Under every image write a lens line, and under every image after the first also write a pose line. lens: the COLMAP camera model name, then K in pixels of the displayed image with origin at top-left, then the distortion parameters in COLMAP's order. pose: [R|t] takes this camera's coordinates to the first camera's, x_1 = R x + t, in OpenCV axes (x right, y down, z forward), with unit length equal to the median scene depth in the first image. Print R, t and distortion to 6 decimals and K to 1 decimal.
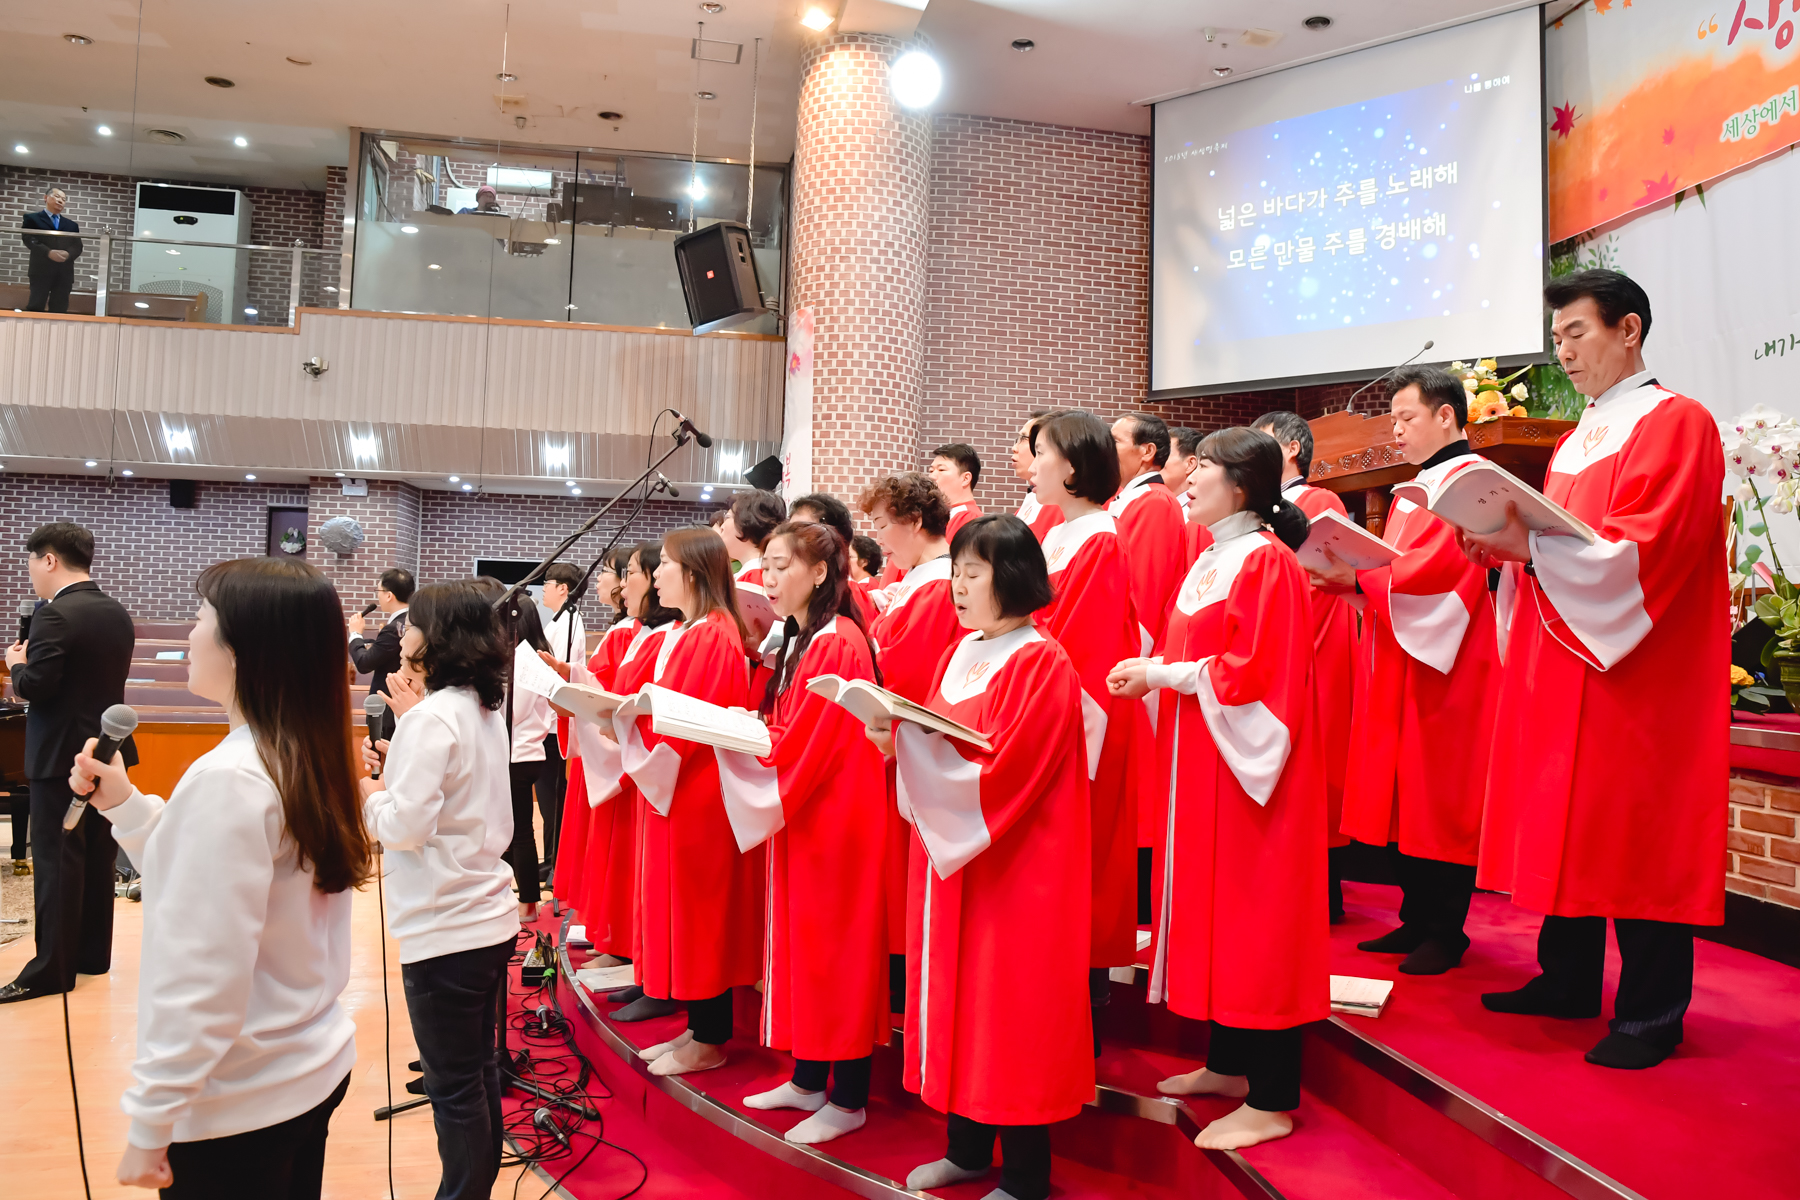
lens RADIAL K [[1281.3, 0, 951.8], [0, 1281.3, 564.8], [0, 0, 1]] dist [-0.137120, 0.095418]
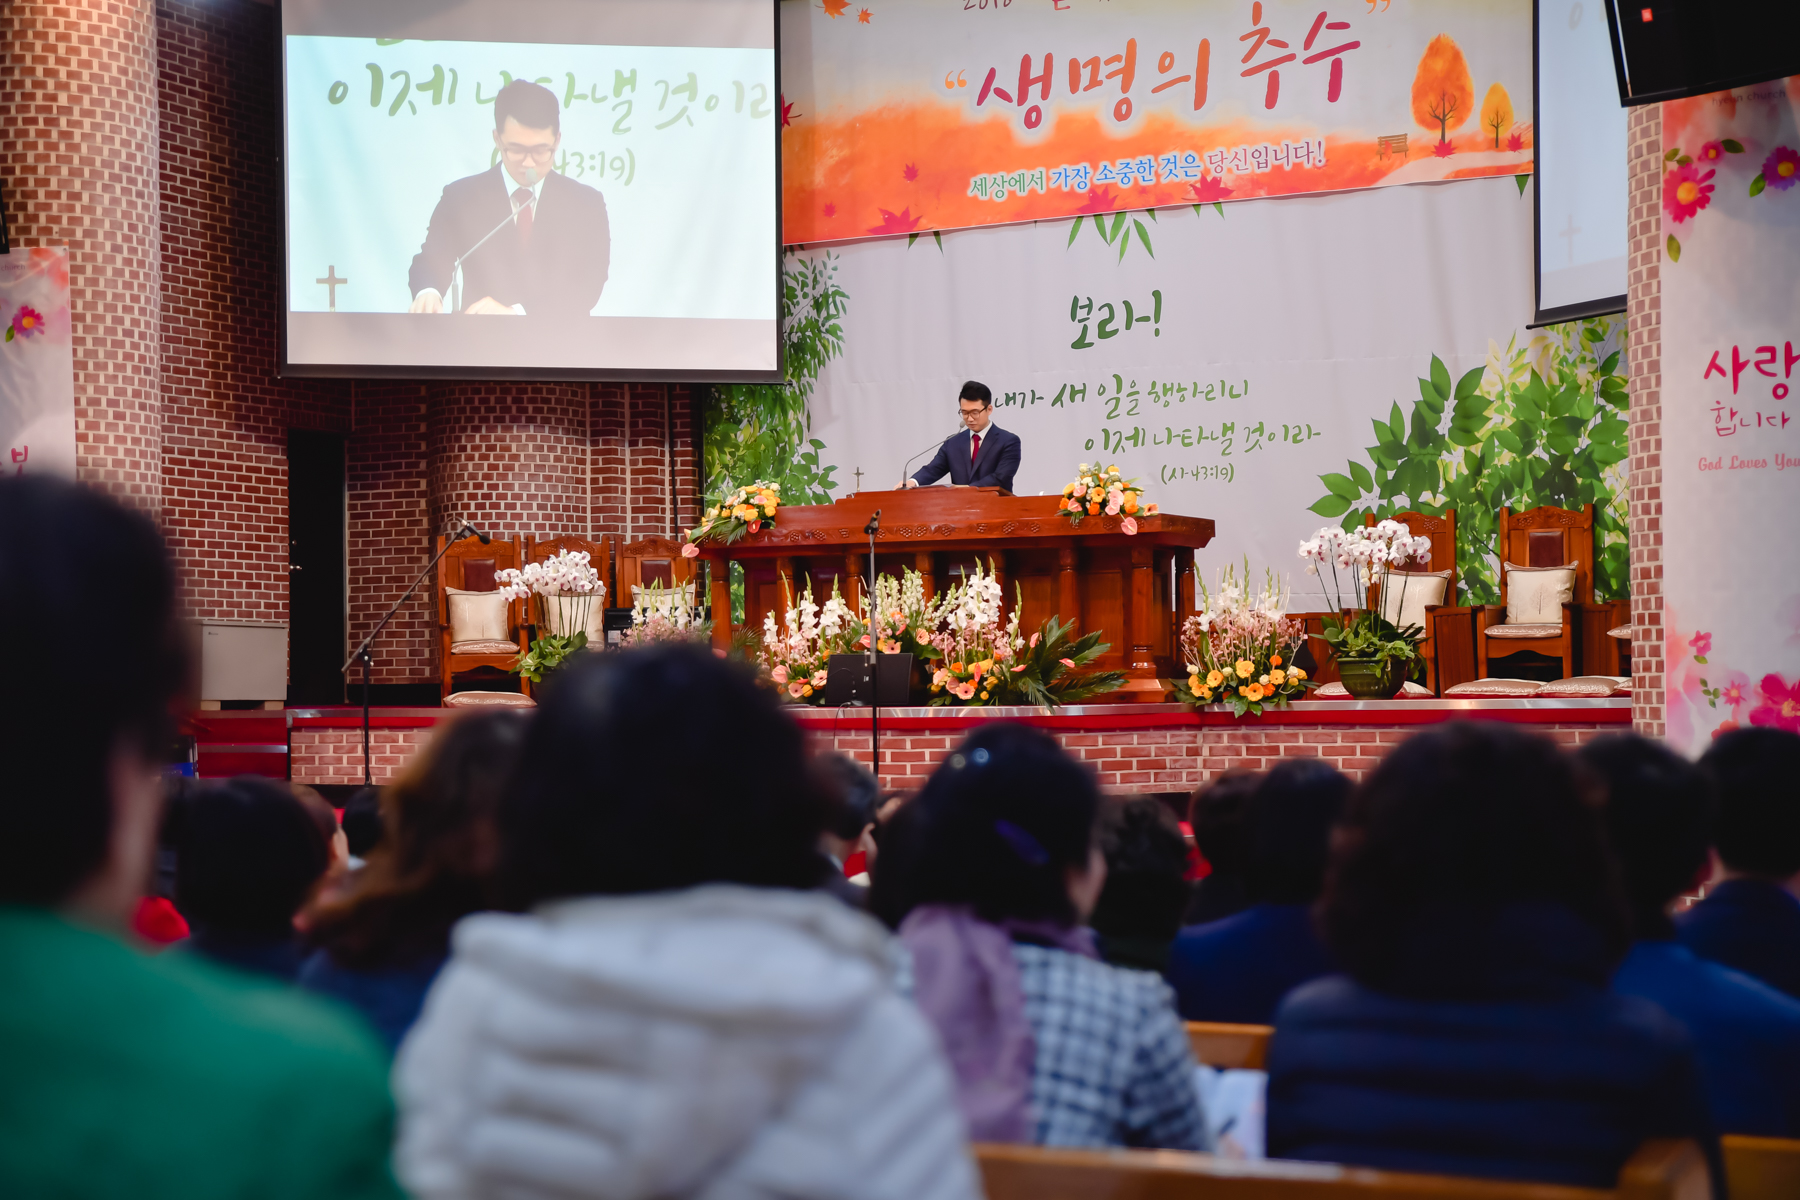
lens RADIAL K [[2961.5, 0, 895.5], [0, 2961.5, 637.8], [0, 0, 1]] dist [0.132998, 0.142183]
pose [[0.620286, -0.020053, 0.784119, -1.242969], [-0.005956, 0.999524, 0.030274, -0.035550], [-0.784353, -0.023448, 0.619872, -0.479442]]
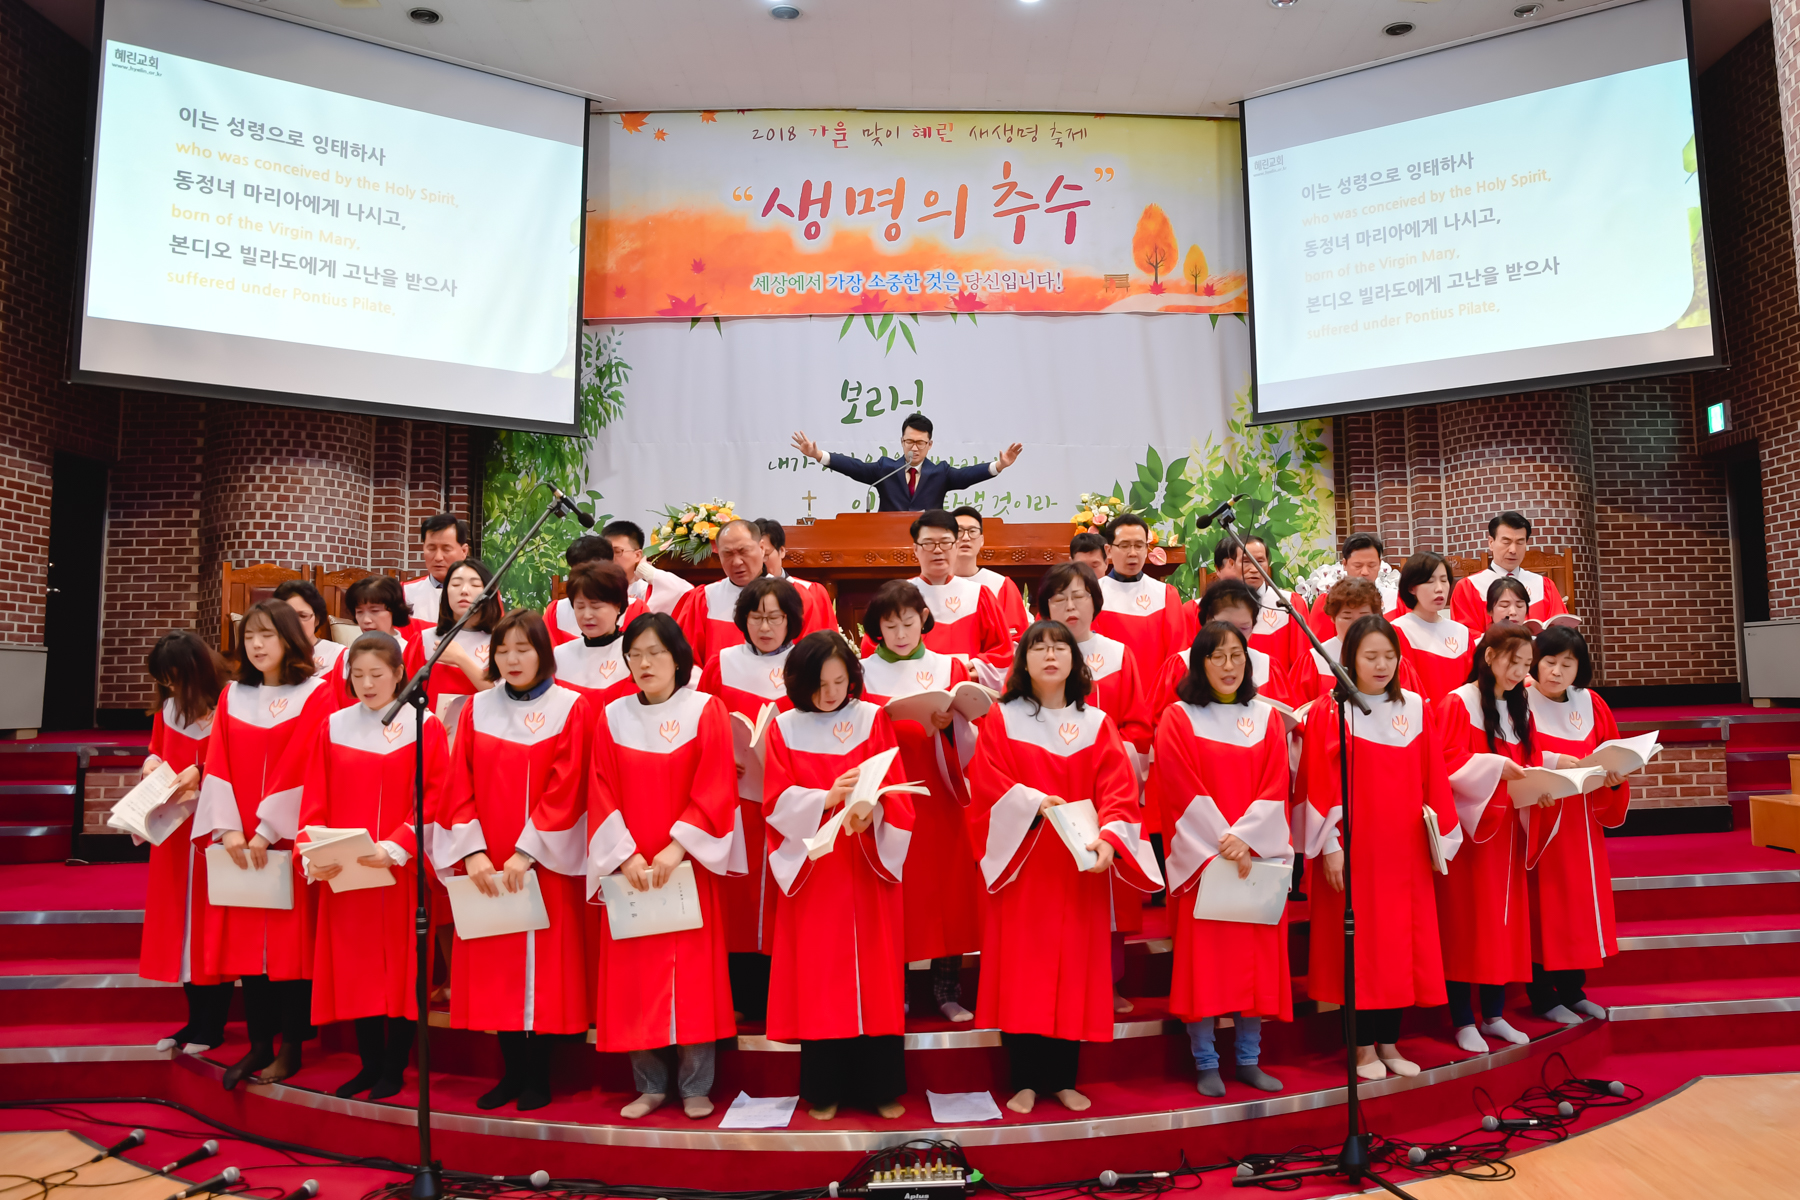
lens RADIAL K [[1401.3, 0, 1014.1], [0, 1401.3, 541.0], [0, 0, 1]] dist [-0.126392, 0.094030]
pose [[0.162814, 0.070898, 0.984106, -0.604587], [-0.022436, 0.997423, -0.068145, -0.001231], [-0.986402, -0.010985, 0.163986, 0.436367]]
